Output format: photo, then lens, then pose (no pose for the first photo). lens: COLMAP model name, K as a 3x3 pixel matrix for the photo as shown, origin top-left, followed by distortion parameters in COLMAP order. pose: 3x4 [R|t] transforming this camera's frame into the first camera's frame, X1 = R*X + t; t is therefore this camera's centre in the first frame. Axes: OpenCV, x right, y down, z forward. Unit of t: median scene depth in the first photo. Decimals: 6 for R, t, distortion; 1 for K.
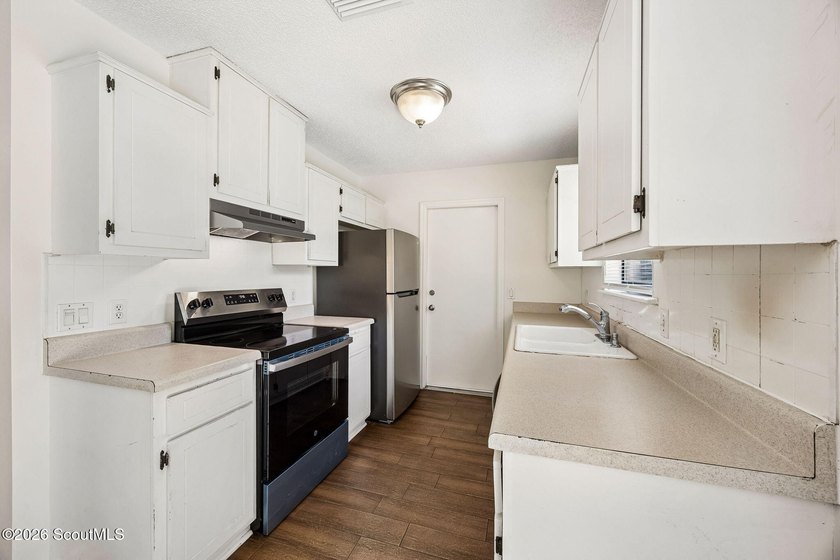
lens RADIAL K [[320.6, 0, 422.3], [0, 320.6, 271.5], [0, 0, 1]] dist [-0.002387, 0.000271]
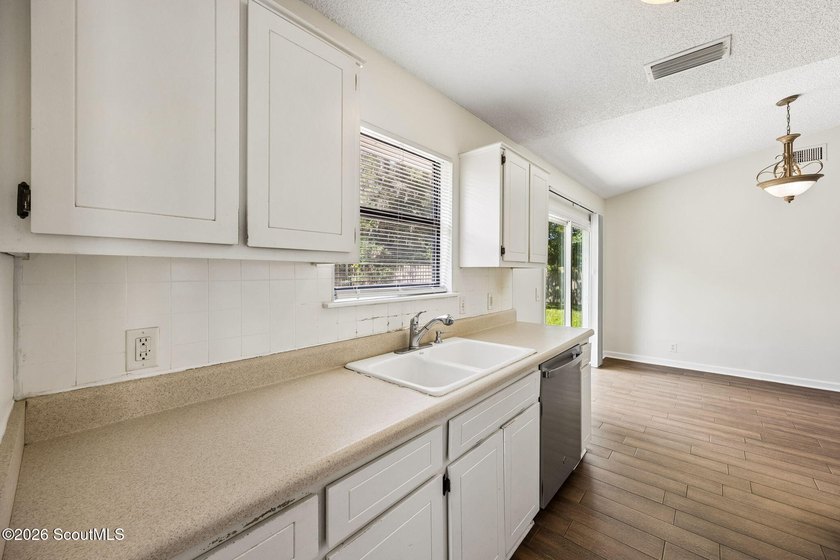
lens RADIAL K [[325.1, 0, 434.0], [0, 325.1, 273.0], [0, 0, 1]] dist [-0.000011, 0.000041]
pose [[-0.917397, -0.006635, 0.397917, 0.146845], [-0.008451, 0.999960, -0.002810, 0.000650], [-0.397883, -0.005941, -0.917417, 1.627241]]
